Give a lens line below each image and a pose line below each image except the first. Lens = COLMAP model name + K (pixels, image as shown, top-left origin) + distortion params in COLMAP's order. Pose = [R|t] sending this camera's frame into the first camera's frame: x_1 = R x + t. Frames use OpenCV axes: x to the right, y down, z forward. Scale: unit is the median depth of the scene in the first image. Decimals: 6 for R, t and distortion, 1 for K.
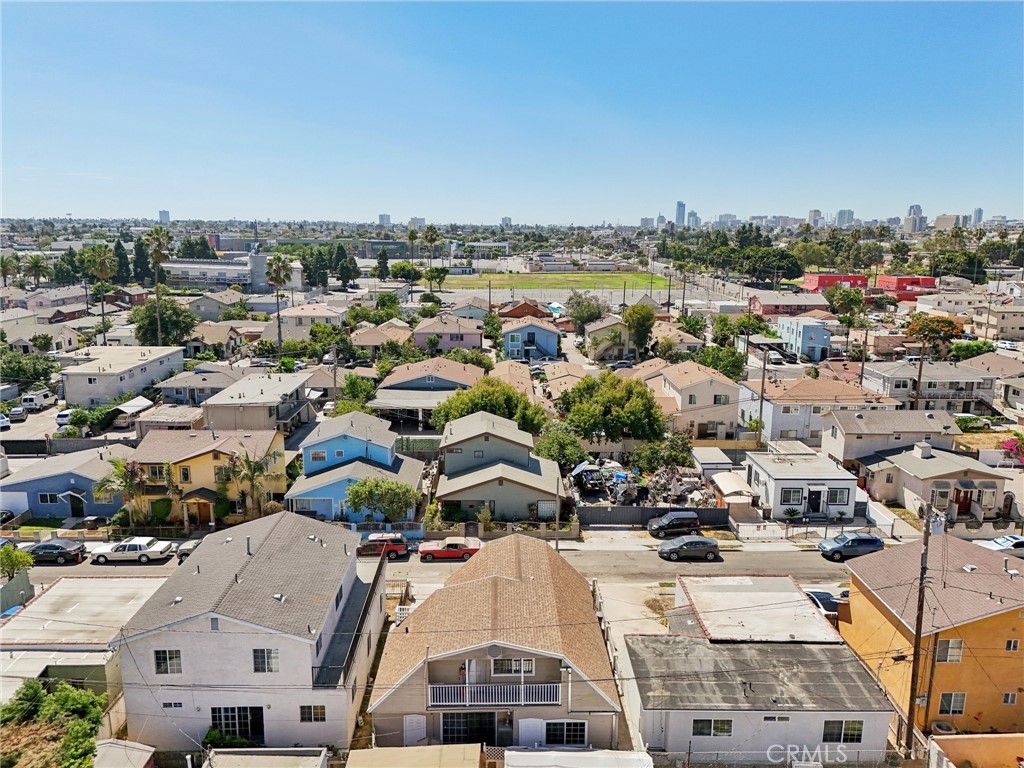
lens RADIAL K [[733.9, 0, 512.0], [0, 733.9, 384.0], [0, 0, 1]] dist [0.091491, -0.108759]
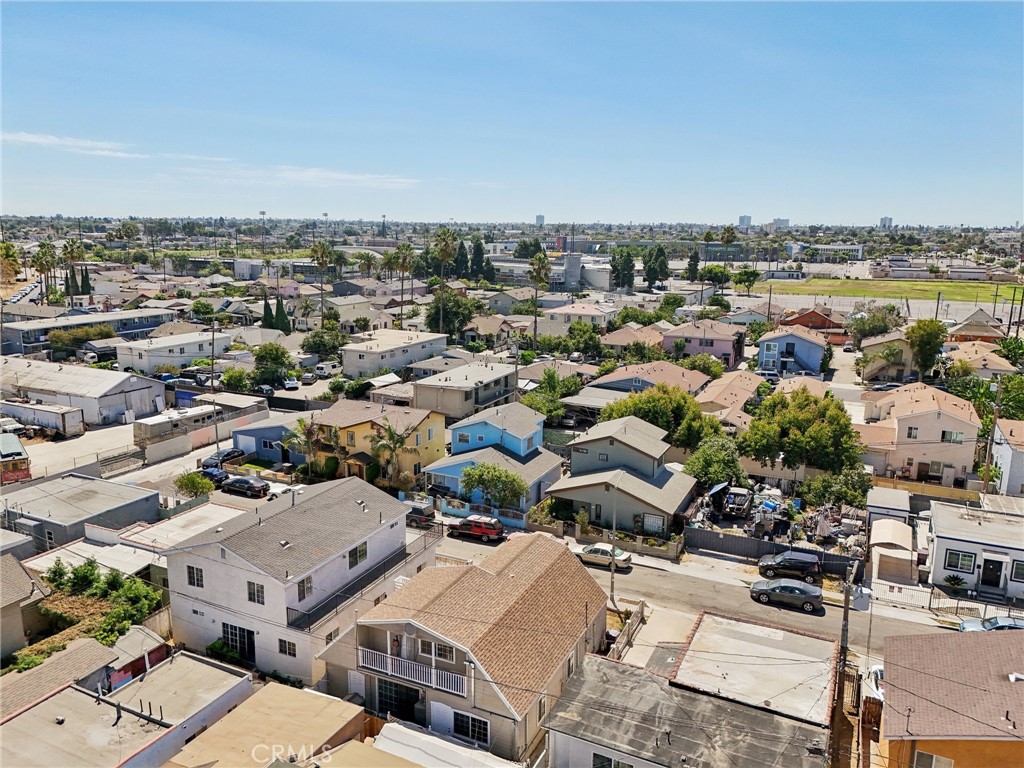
lens RADIAL K [[733.9, 0, 512.0], [0, 733.9, 384.0], [0, 0, 1]] dist [0.091491, -0.108759]
pose [[0.900866, 0.093868, -0.423826, 0.208364], [-0.094985, 0.995306, 0.018542, -0.007480], [0.423577, 0.023553, 0.905554, 0.040920]]
